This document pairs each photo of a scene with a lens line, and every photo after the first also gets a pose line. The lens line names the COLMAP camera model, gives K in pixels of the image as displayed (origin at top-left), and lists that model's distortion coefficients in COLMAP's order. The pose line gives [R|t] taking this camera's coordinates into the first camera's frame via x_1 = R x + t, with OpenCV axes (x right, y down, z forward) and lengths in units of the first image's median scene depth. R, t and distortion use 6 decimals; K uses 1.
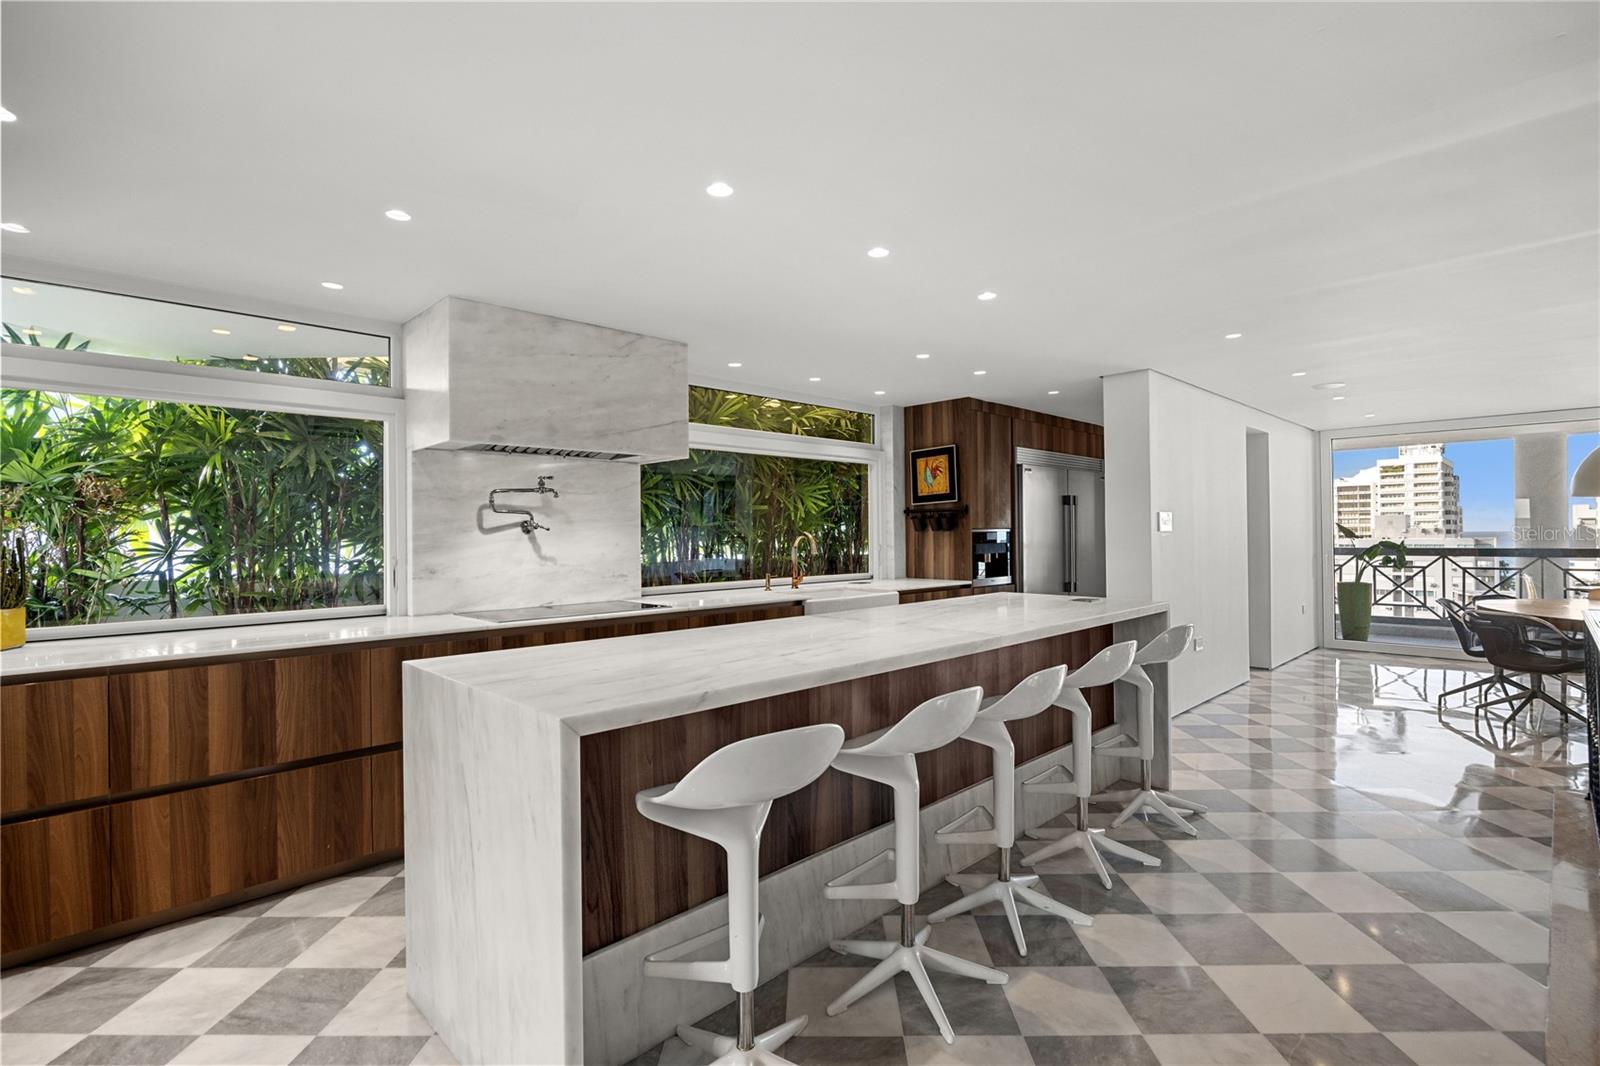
lens RADIAL K [[733.1, 0, 791.8], [0, 733.1, 531.3], [0, 0, 1]] dist [-0.014265, -0.001050]
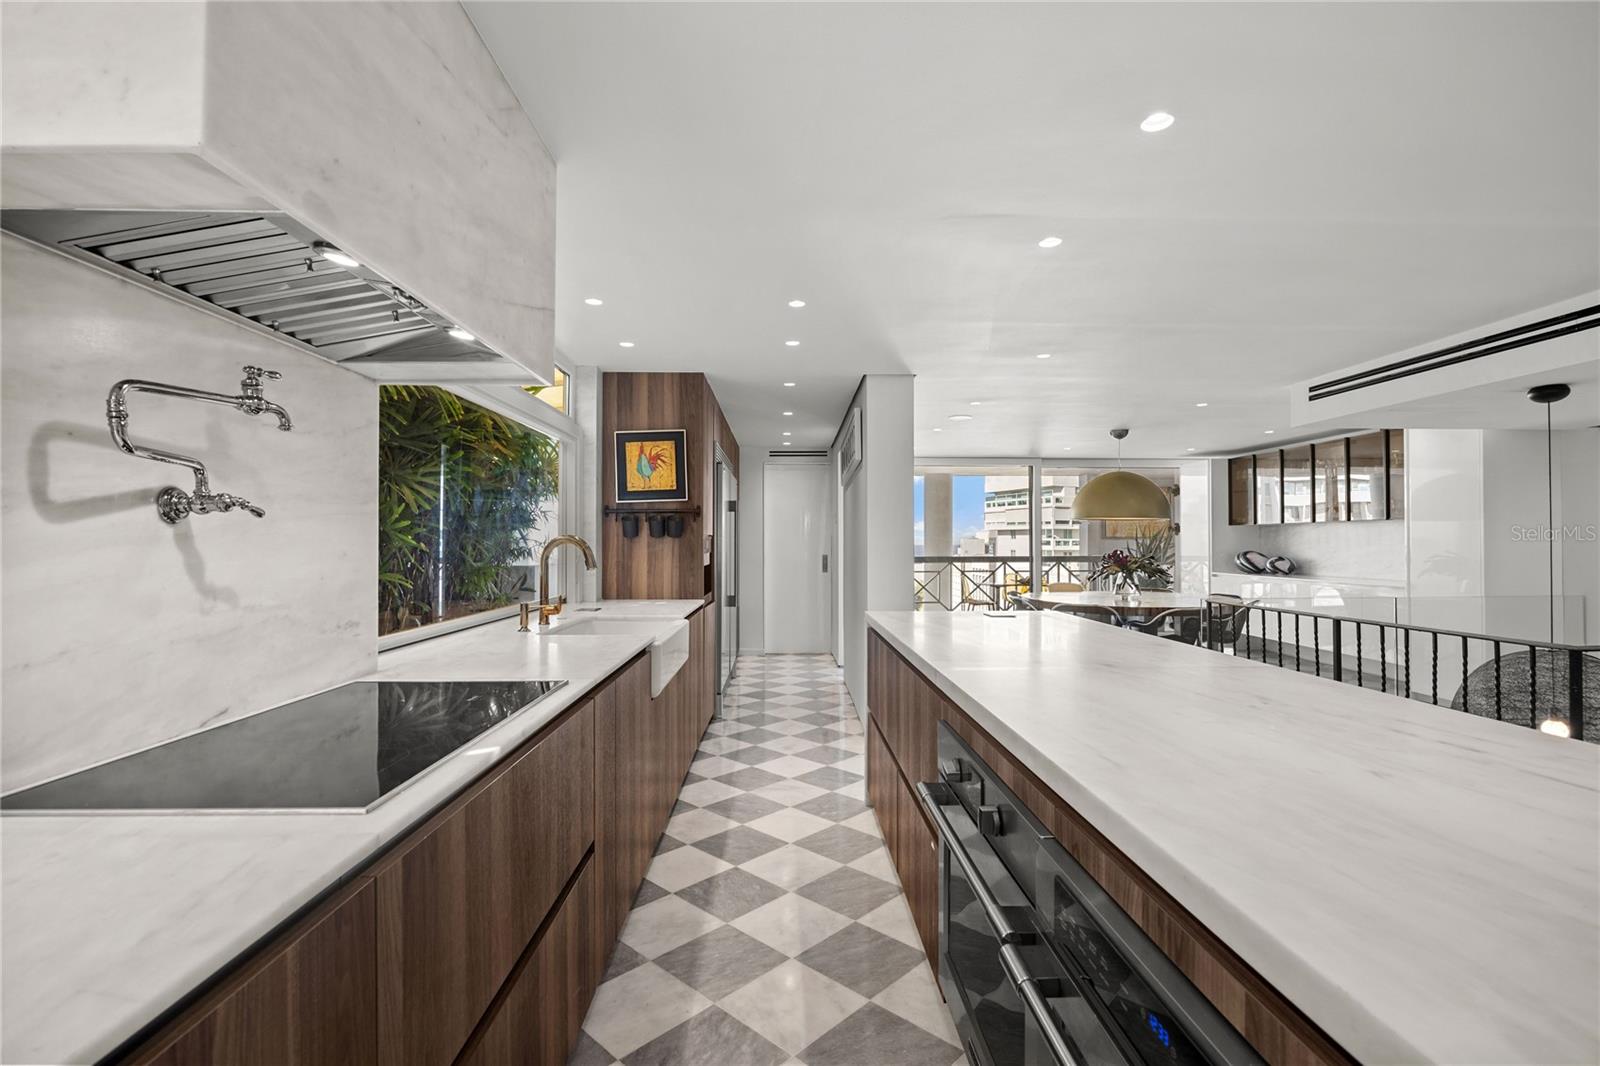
lens RADIAL K [[733.1, 0, 794.9], [0, 733.1, 536.0], [0, 0, 1]] dist [-0.014265, -0.001050]
pose [[0.674025, 0.016310, 0.738528, -0.391833], [-0.009275, 0.999864, -0.013617, 0.010394], [-0.738650, 0.002329, 0.674085, 0.516769]]
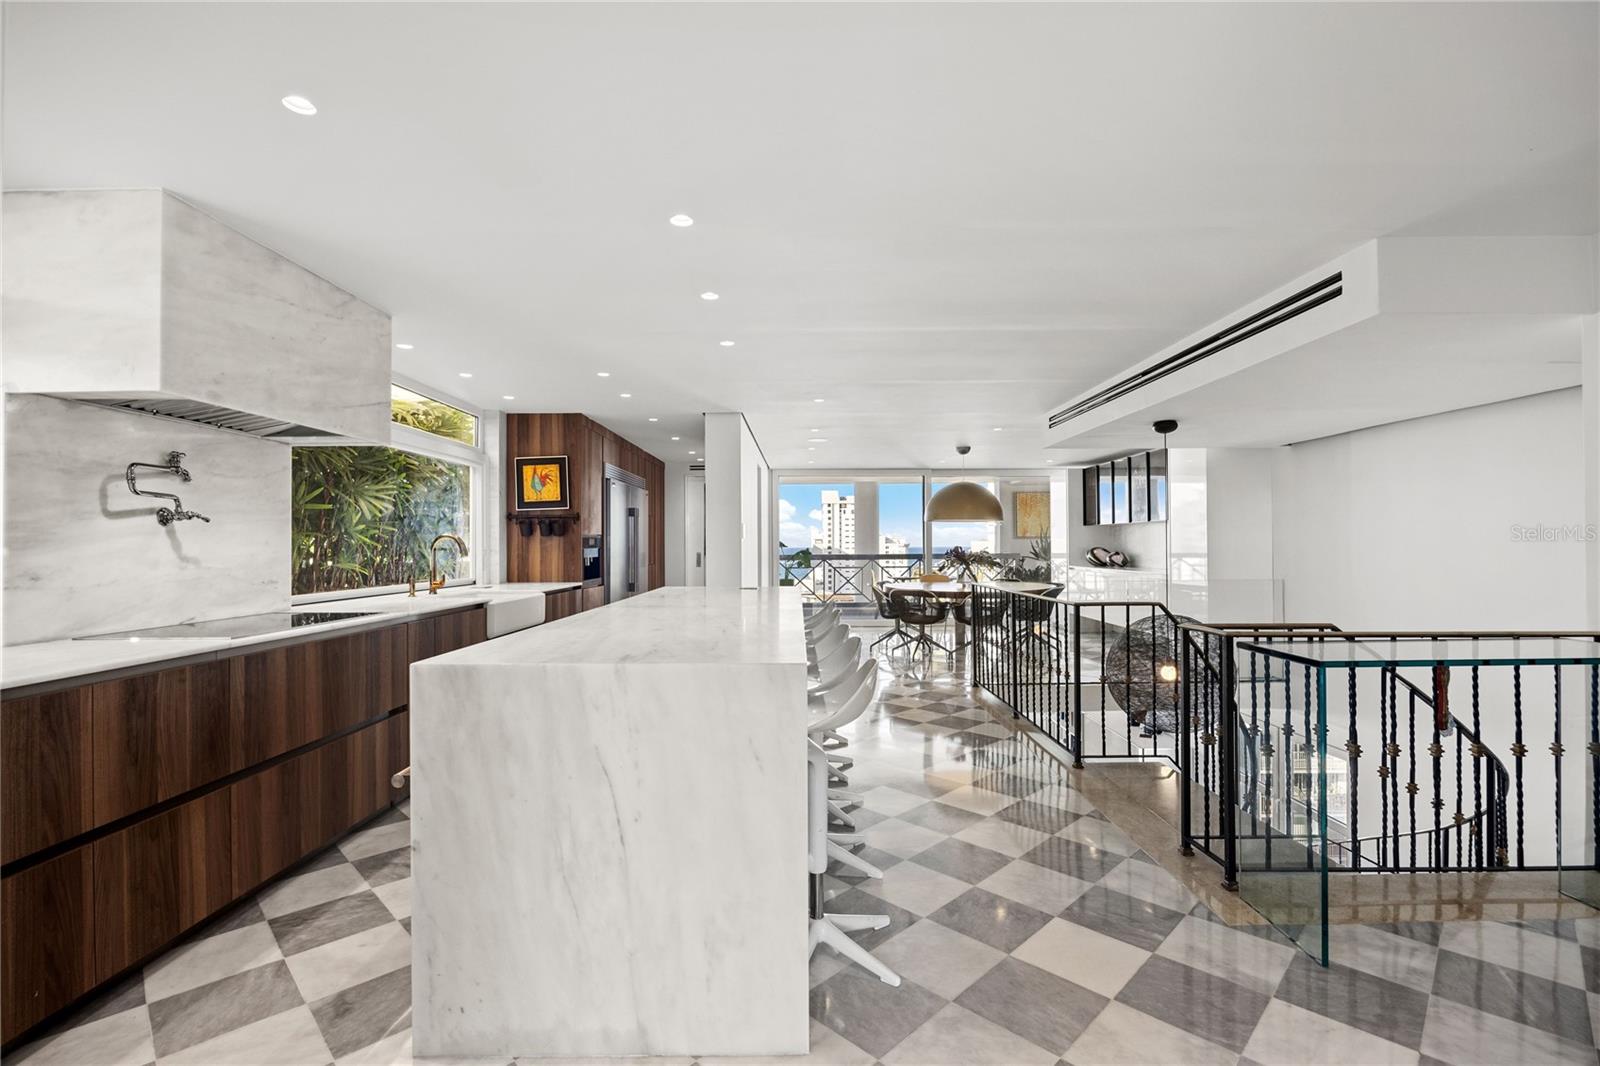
lens RADIAL K [[714.9, 0, 789.2], [0, 714.9, 538.3], [0, 0, 1]] dist [-0.010897, -0.000776]
pose [[0.699520, 0.014031, 0.714476, -0.405523], [-0.005419, 0.999883, -0.014330, 0.021504], [-0.714593, 0.006153, 0.699514, 0.053340]]
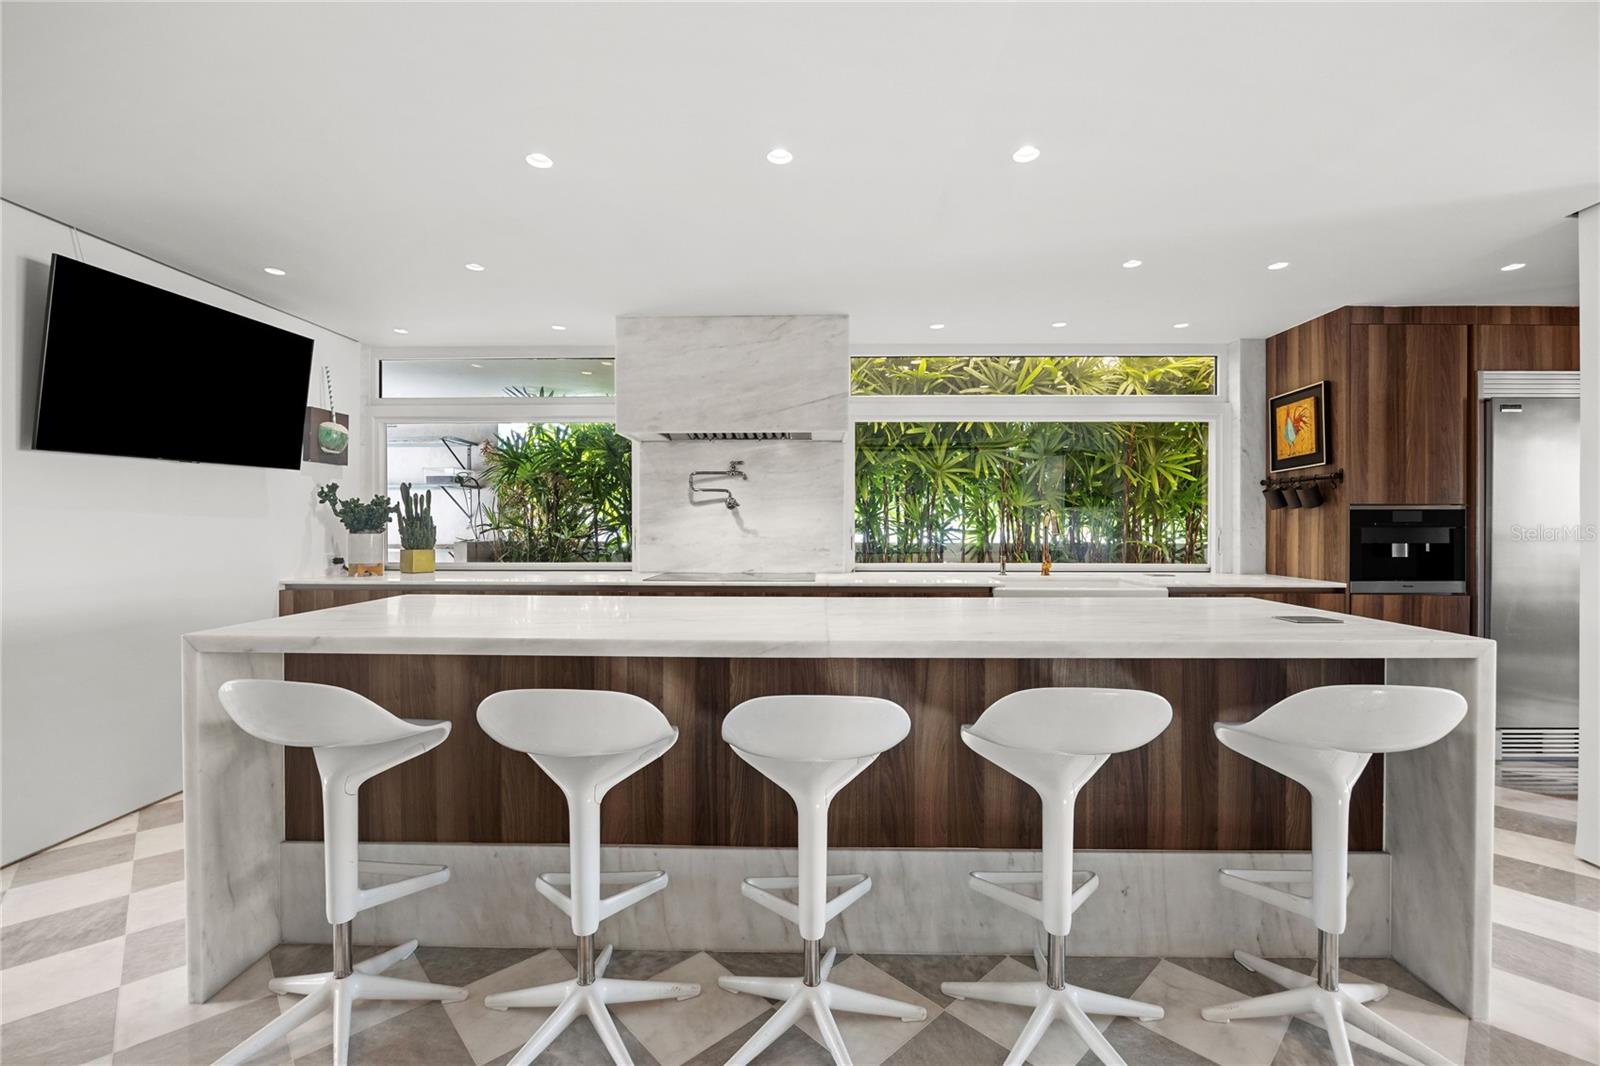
lens RADIAL K [[668.3, 0, 808.1], [0, 668.3, 522.5], [0, 0, 1]] dist [-0.014875, -0.000273]
pose [[0.709433, 0.009854, -0.704704, 0.437774], [-0.005823, 0.999950, 0.008121, 0.014254], [0.704749, -0.001657, 0.709455, 0.319374]]
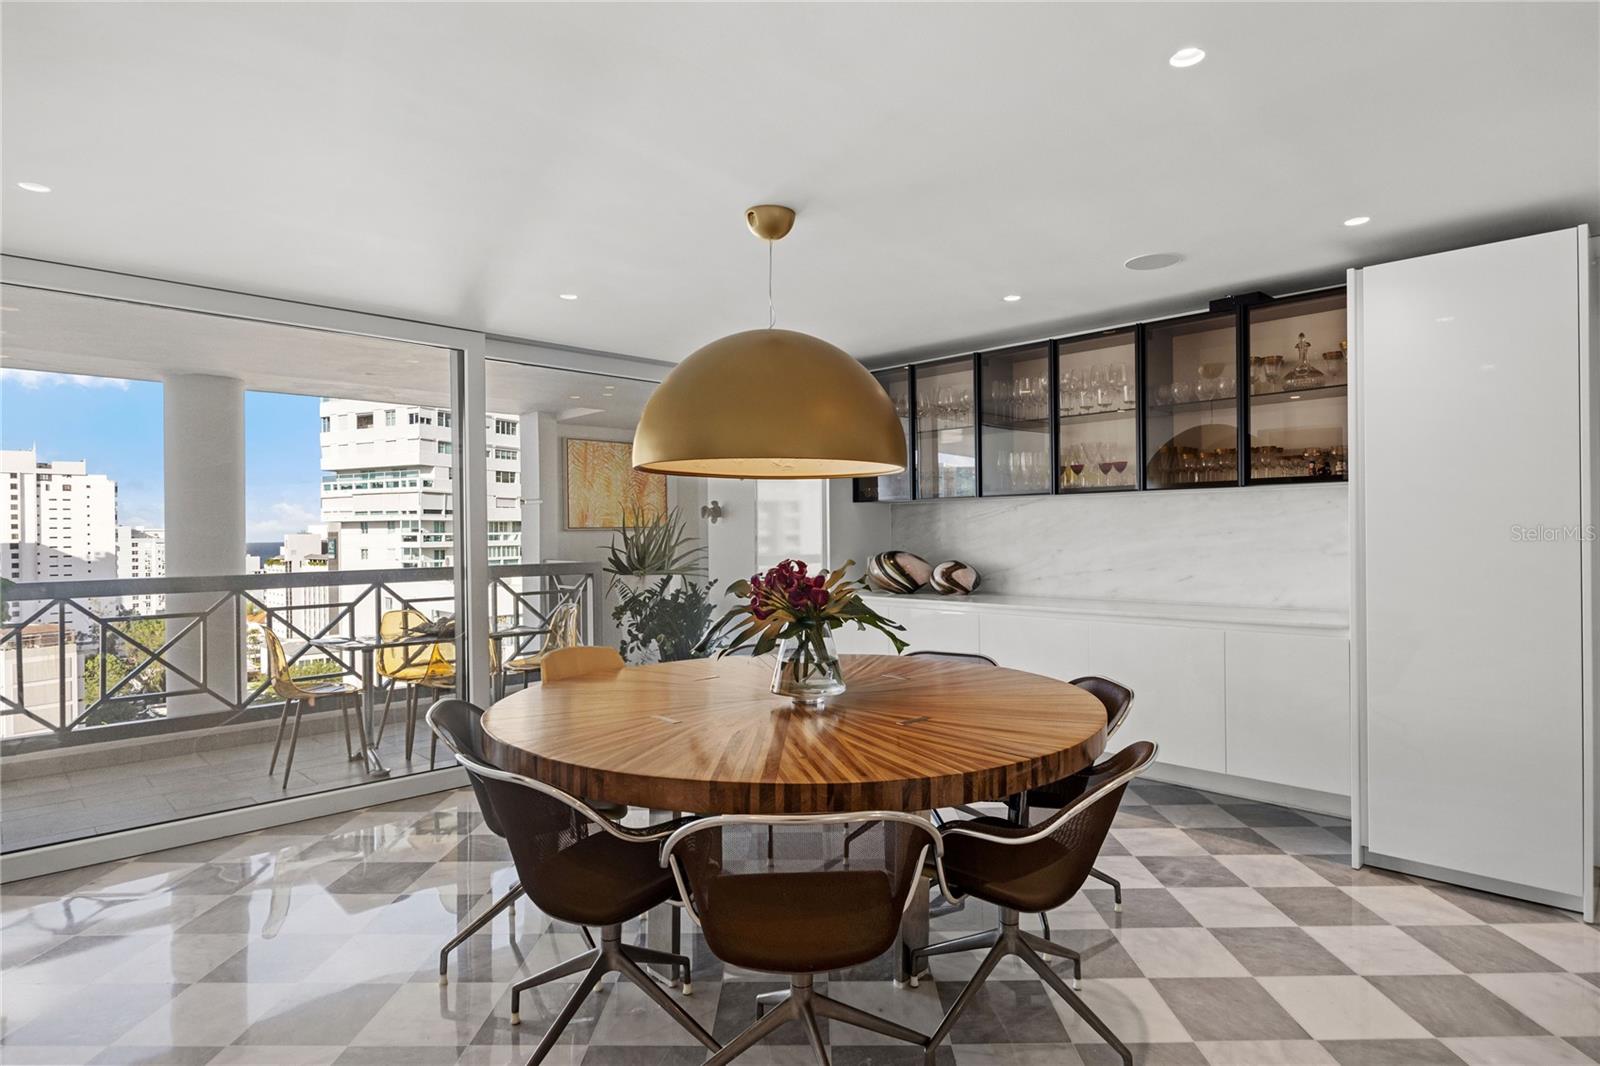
lens RADIAL K [[838.7, 0, 804.3], [0, 838.7, 534.1], [0, 0, 1]] dist [0.005315, -0.000037]
pose [[-0.036092, 0.008635, 0.999311, 0.705673], [0.009039, 0.999925, -0.008314, -0.002139], [-0.999308, 0.008733, -0.036168, 1.108897]]
